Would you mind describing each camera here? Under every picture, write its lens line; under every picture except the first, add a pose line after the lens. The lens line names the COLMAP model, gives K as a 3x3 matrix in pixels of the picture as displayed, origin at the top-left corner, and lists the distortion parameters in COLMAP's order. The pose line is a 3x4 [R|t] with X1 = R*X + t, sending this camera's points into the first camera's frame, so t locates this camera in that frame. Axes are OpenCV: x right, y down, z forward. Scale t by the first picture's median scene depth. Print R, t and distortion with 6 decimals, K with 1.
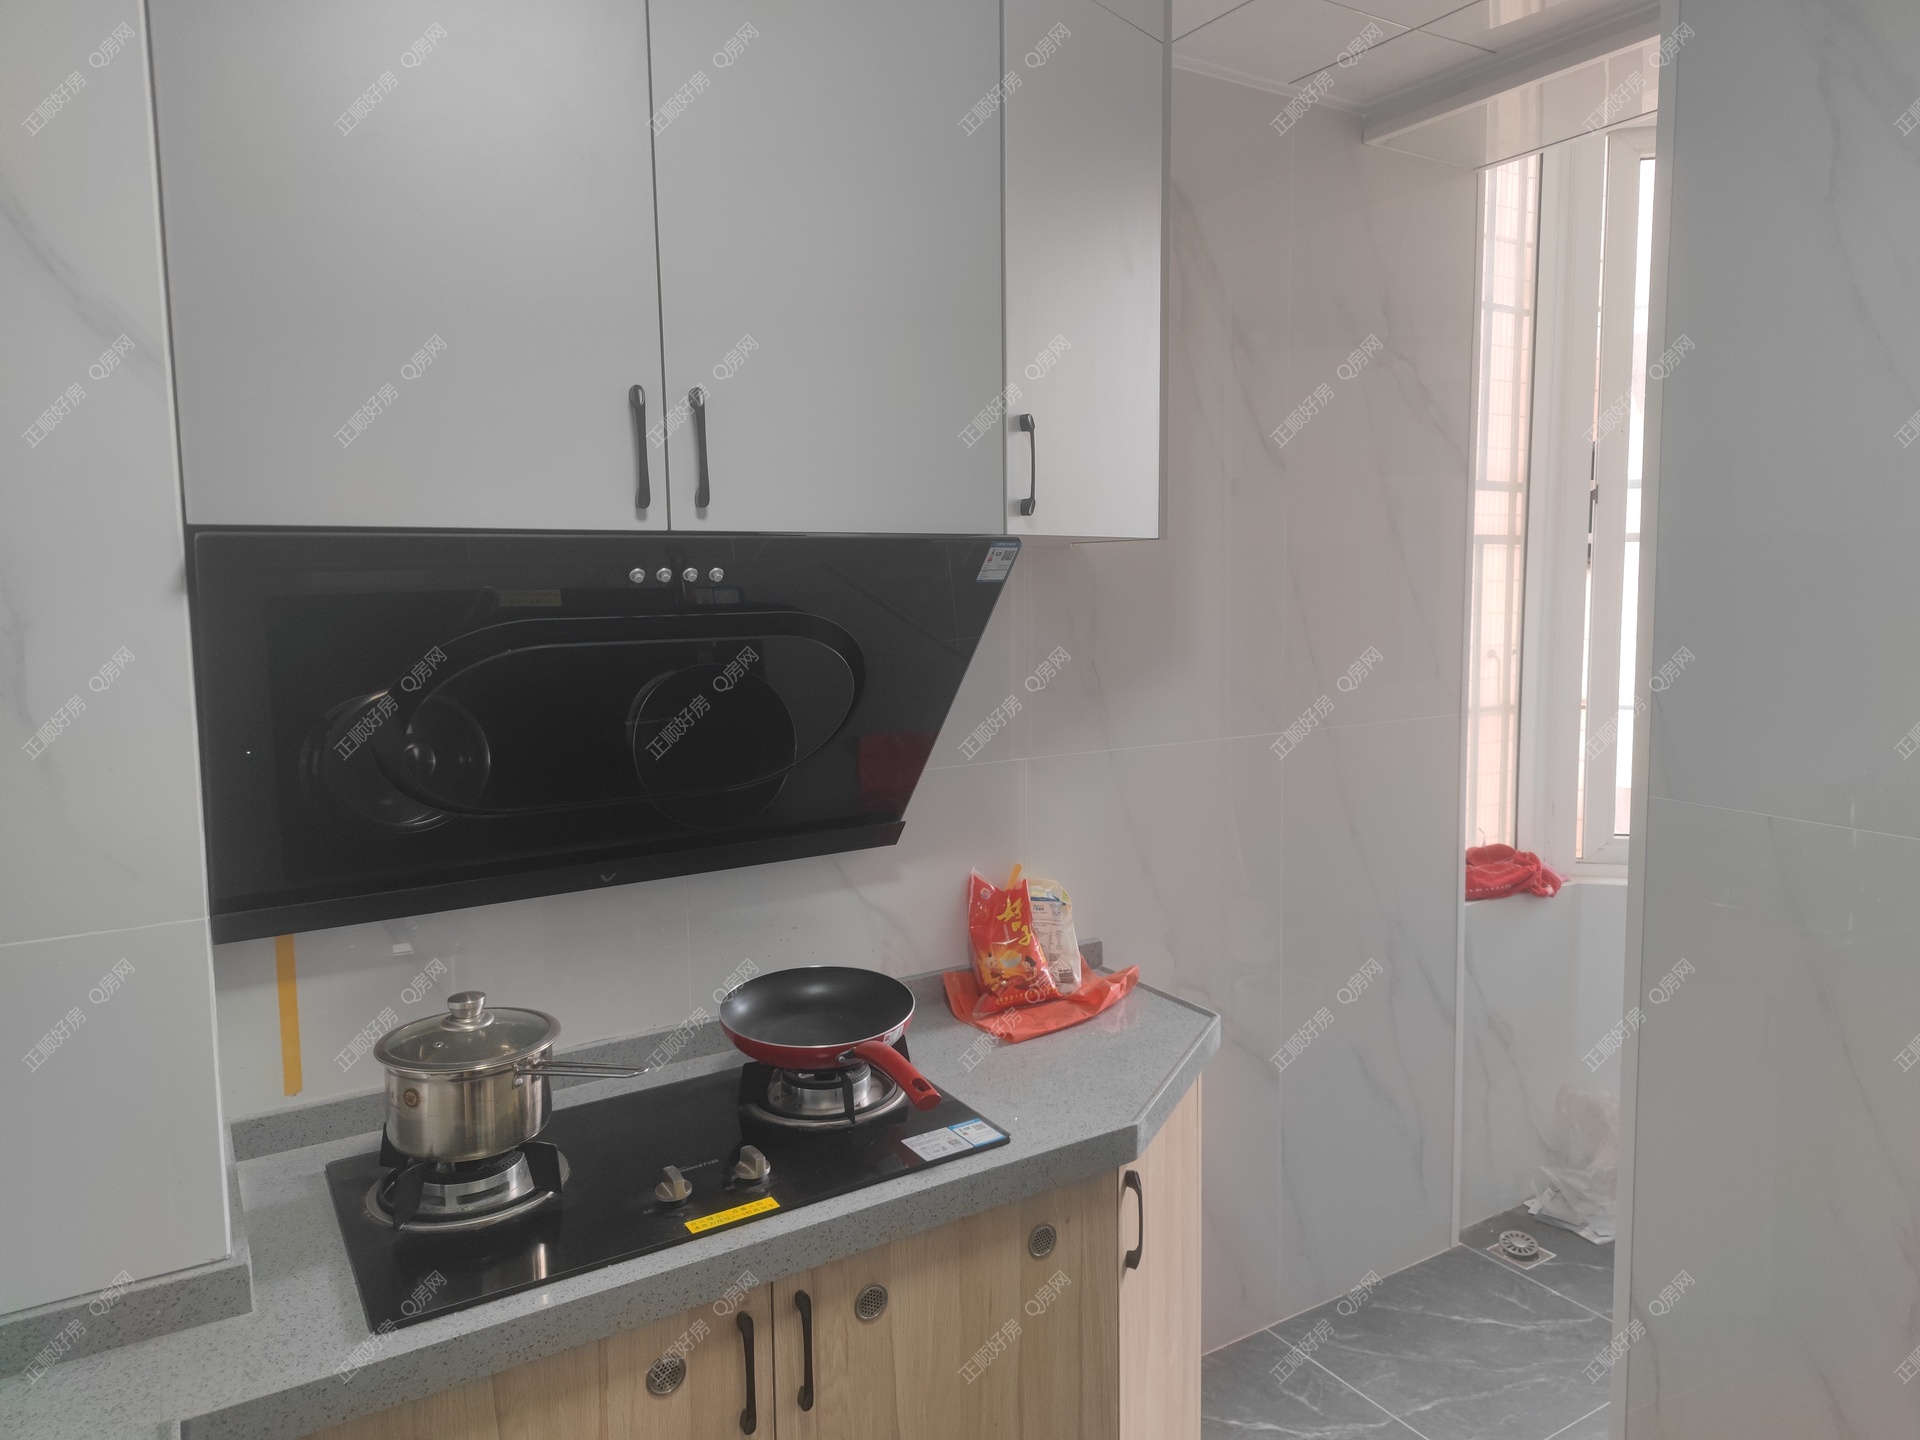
lens RADIAL K [[1313.8, 0, 974.0], [0, 1313.8, 707.2], [0, 0, 1]] dist [0.086617, -0.057112]
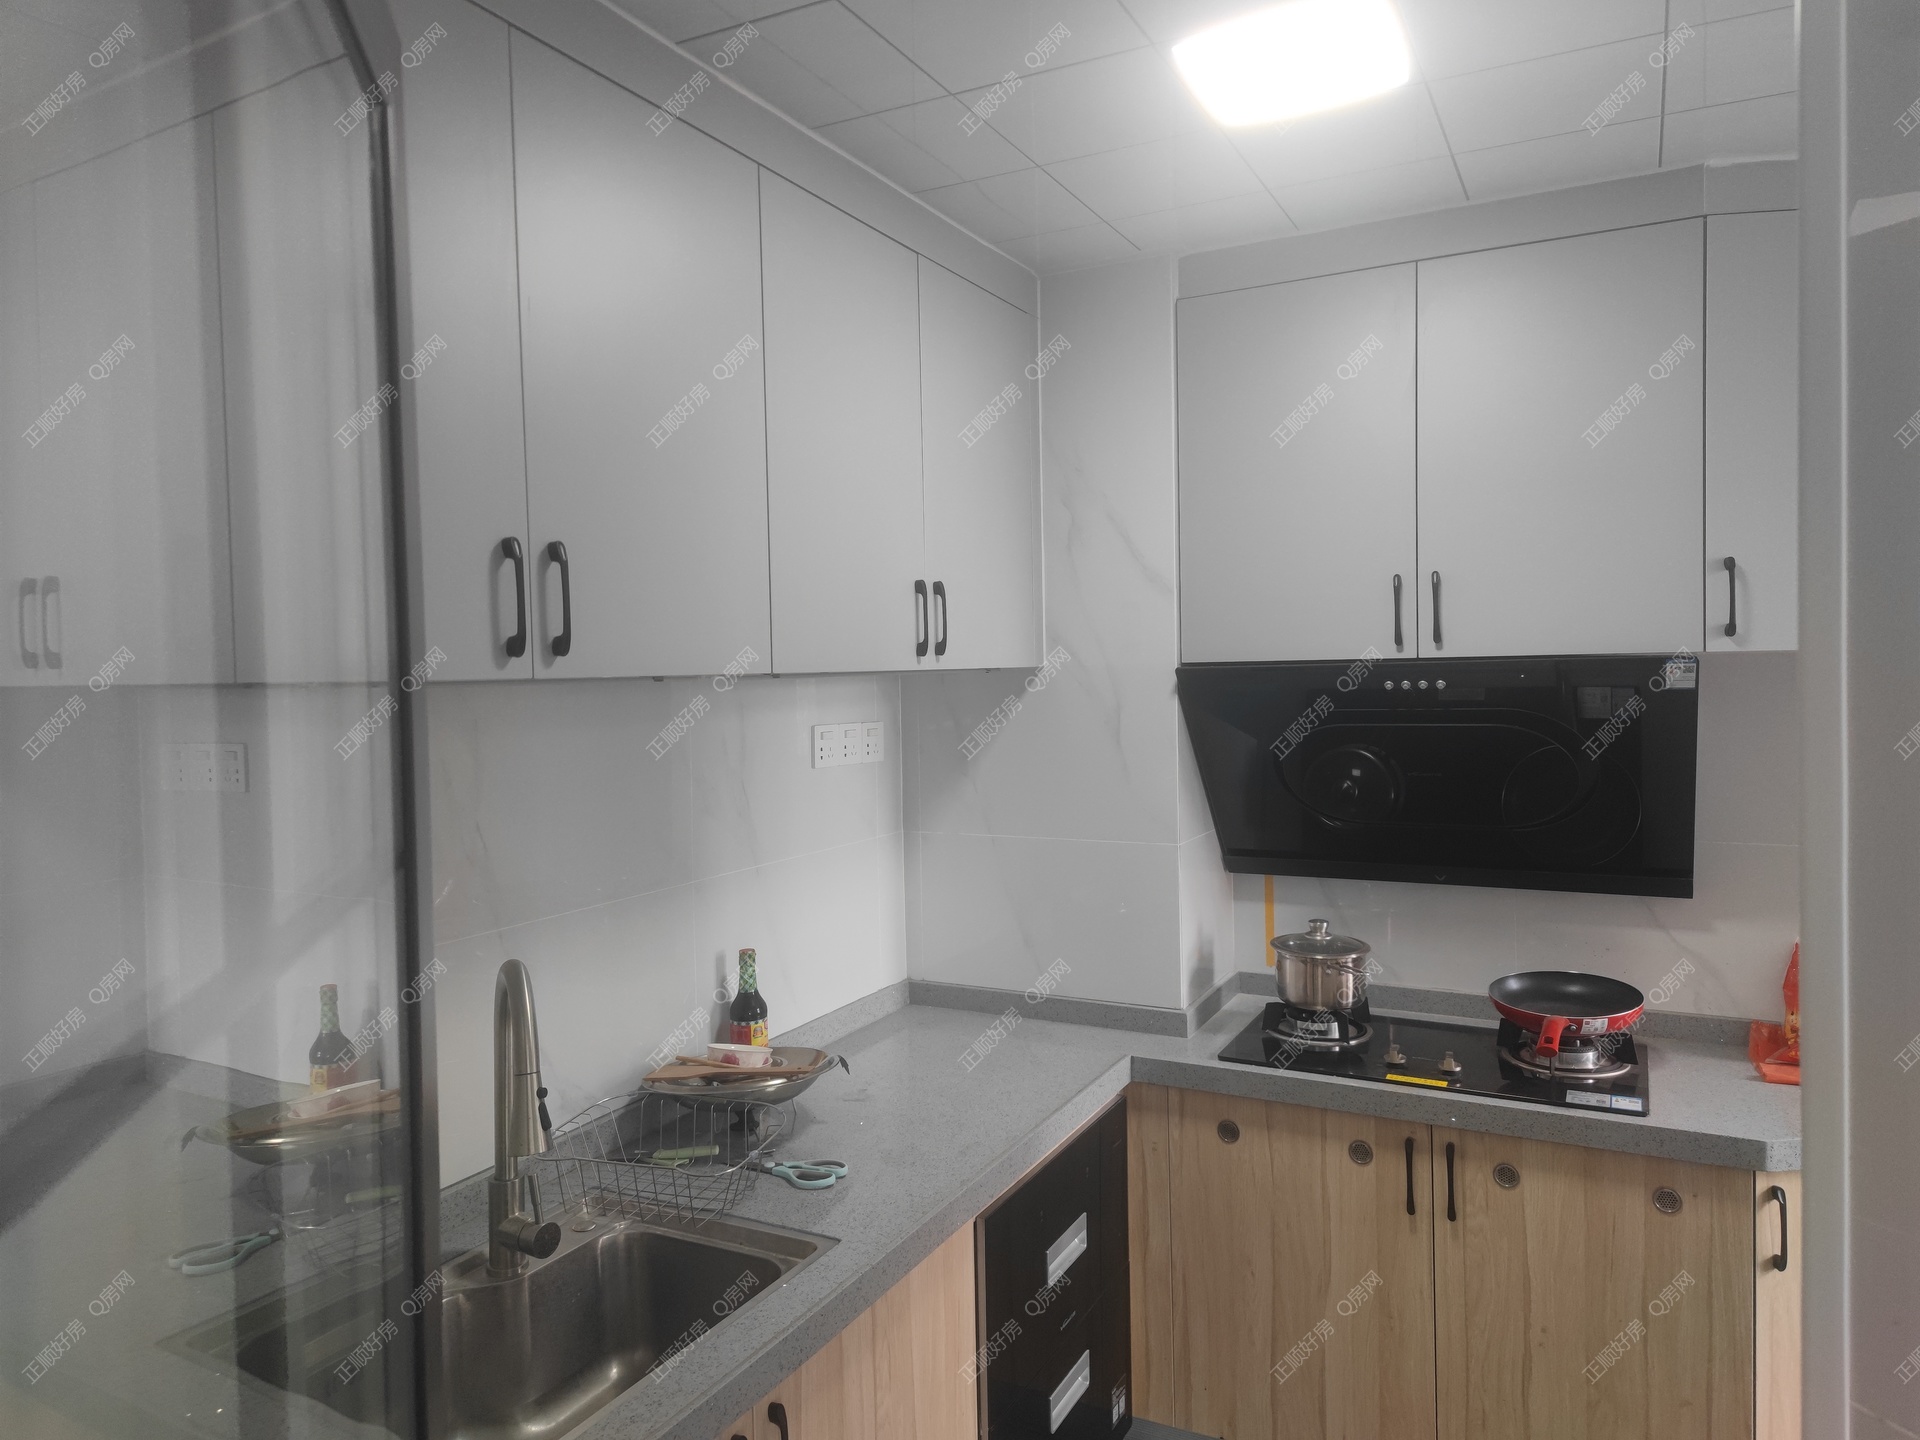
lens RADIAL K [[1313.8, 0, 961.9], [0, 1313.8, 716.9], [0, 0, 1]] dist [0.086617, -0.057112]
pose [[0.484024, 0.029451, -0.874559, 0.930875], [-0.079968, 0.996740, -0.010693, 0.003230], [0.871393, 0.075112, 0.484802, -0.289242]]
